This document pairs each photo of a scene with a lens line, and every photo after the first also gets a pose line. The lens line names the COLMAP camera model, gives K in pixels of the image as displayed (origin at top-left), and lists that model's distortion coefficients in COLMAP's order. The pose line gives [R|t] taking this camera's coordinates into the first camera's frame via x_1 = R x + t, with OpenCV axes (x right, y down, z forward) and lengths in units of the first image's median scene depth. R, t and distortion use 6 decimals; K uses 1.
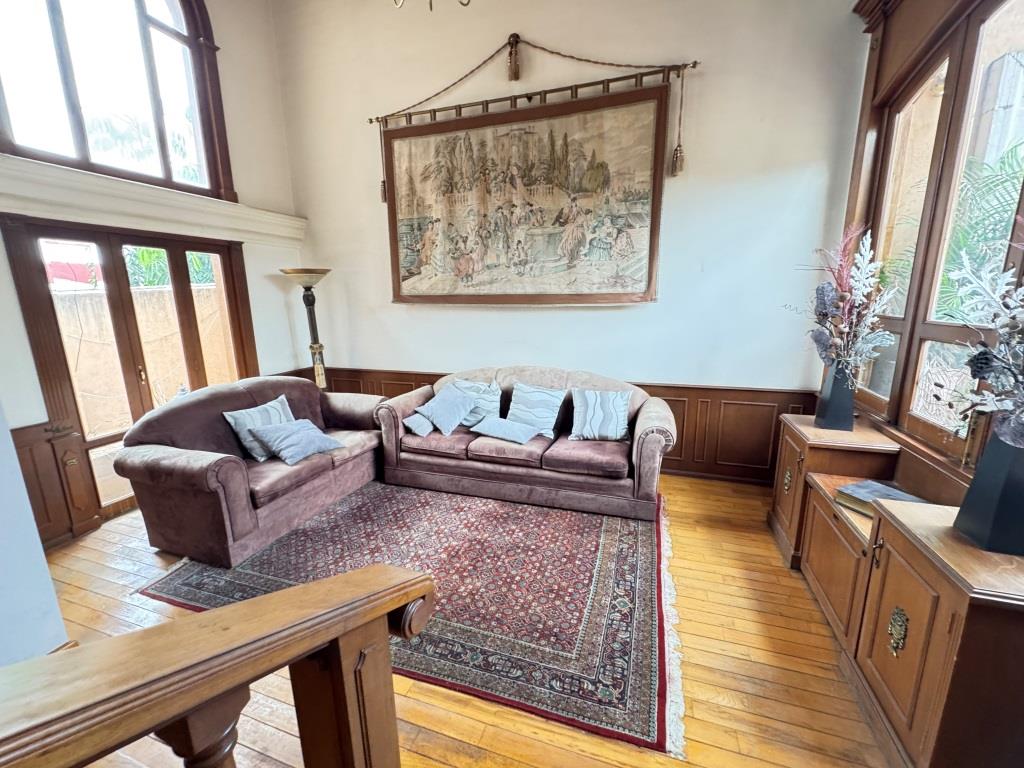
lens RADIAL K [[407.4, 0, 512.0], [0, 407.4, 382.7], [0, 0, 1]] dist [-0.002604, 0.000074]
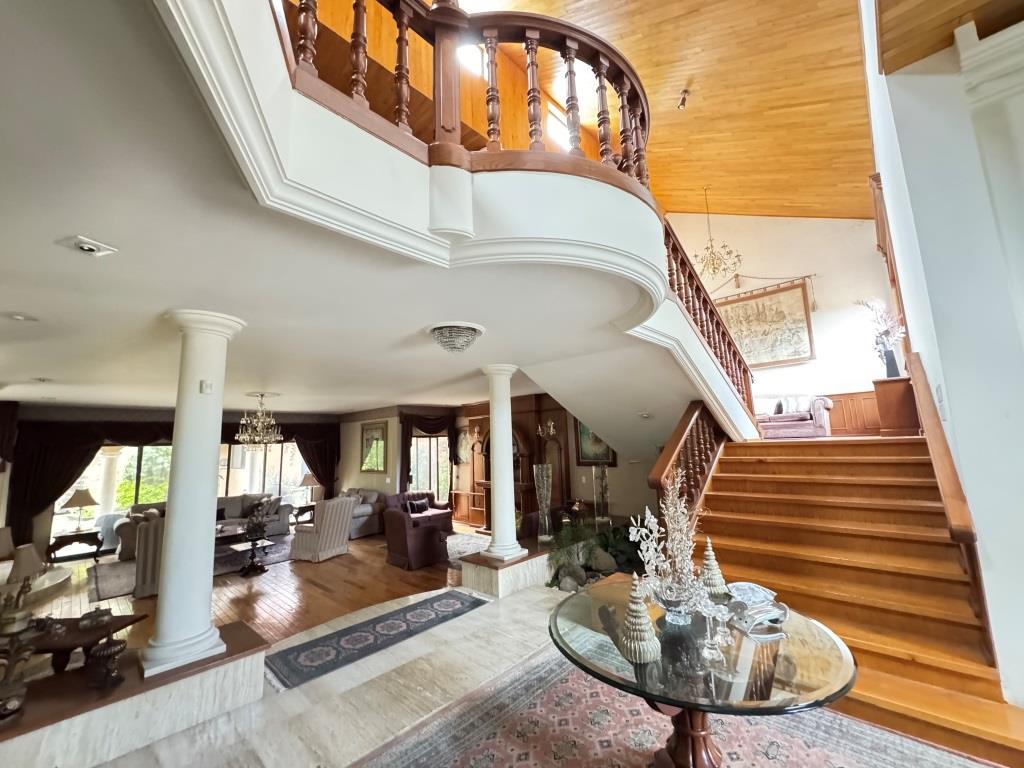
lens RADIAL K [[407.4, 0, 512.0], [0, 407.4, 382.7], [0, 0, 1]] dist [-0.002604, 0.000074]
pose [[0.906492, -0.078752, -0.414813, -0.288936], [-0.065314, 0.944471, -0.322038, 0.825413], [0.417140, 0.319018, 0.851012, -1.750433]]
